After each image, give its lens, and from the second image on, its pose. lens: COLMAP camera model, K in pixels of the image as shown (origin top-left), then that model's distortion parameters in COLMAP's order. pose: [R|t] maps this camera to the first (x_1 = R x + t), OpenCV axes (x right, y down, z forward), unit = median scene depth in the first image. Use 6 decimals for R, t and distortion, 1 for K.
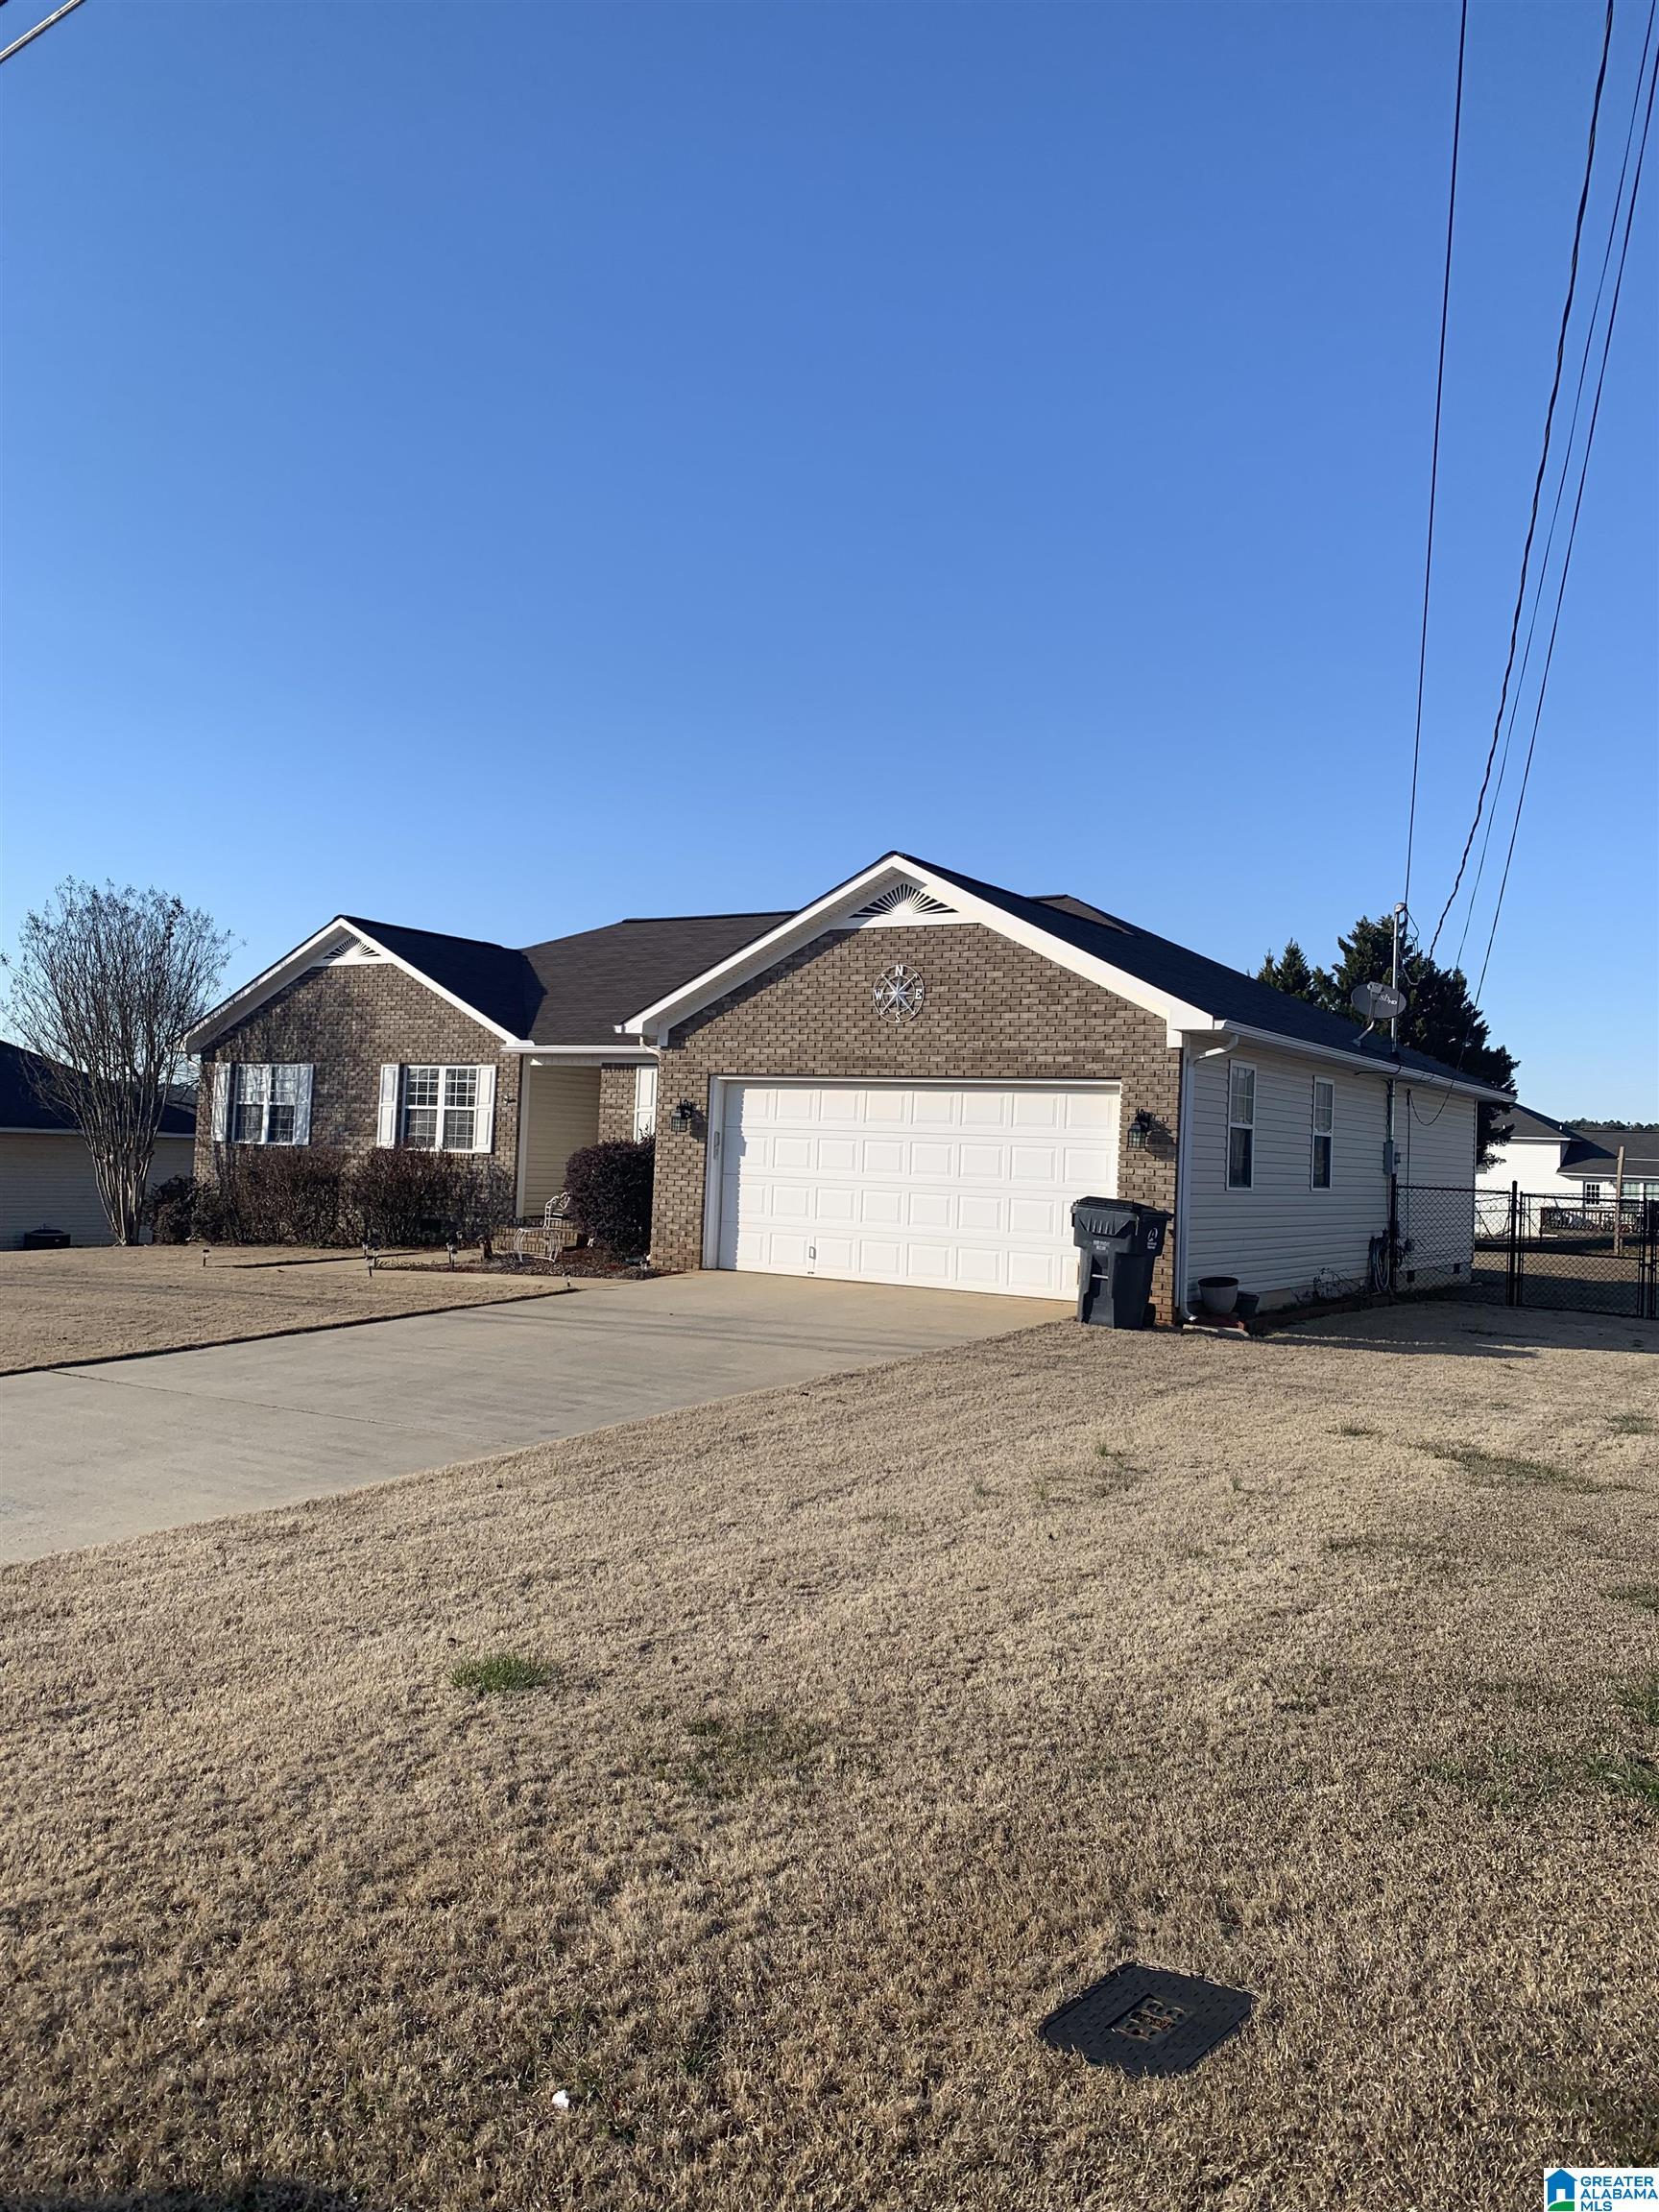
lens RADIAL K [[1645.1, 0, 841.4], [0, 1645.1, 1105.9], [0, 0, 1]] dist [0.120053, -0.235932]
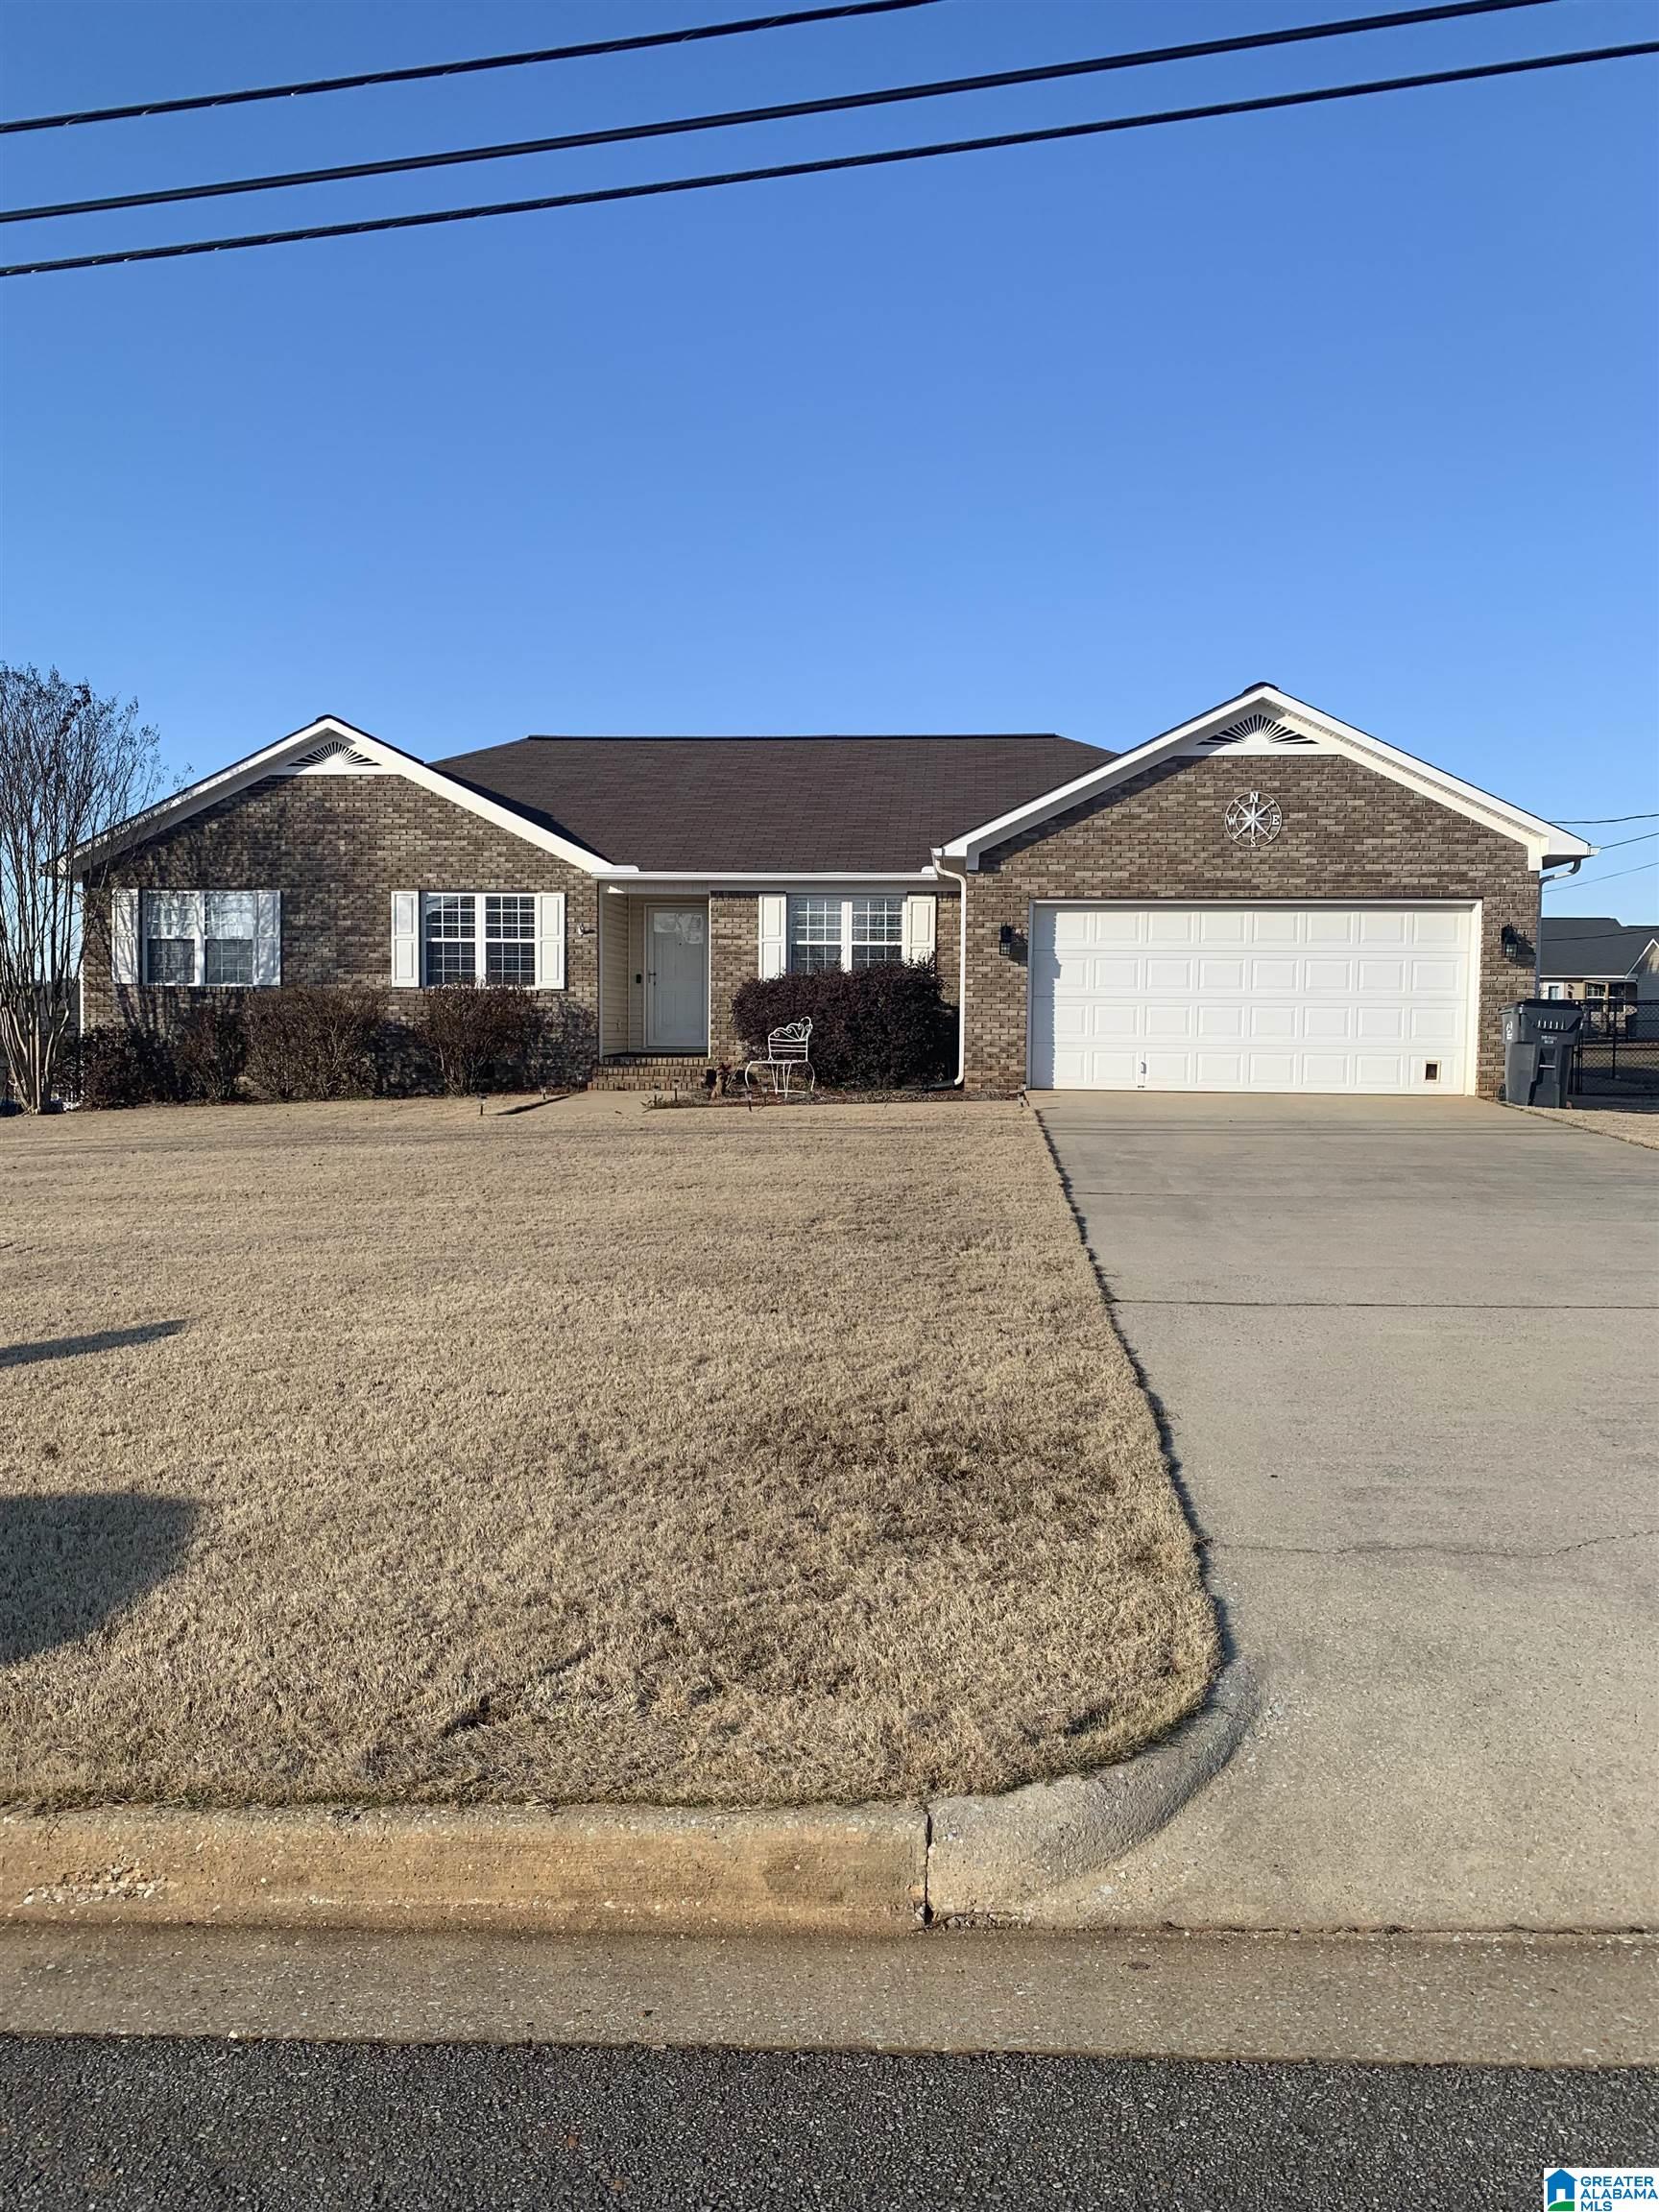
lens RADIAL K [[1645.1, 0, 841.4], [0, 1645.1, 1105.9], [0, 0, 1]] dist [0.120053, -0.235932]
pose [[0.893638, -0.052596, 0.445697, -0.603995], [0.011552, 0.995476, 0.094312, 0.010446], [-0.448641, -0.079132, 0.890202, 0.130111]]
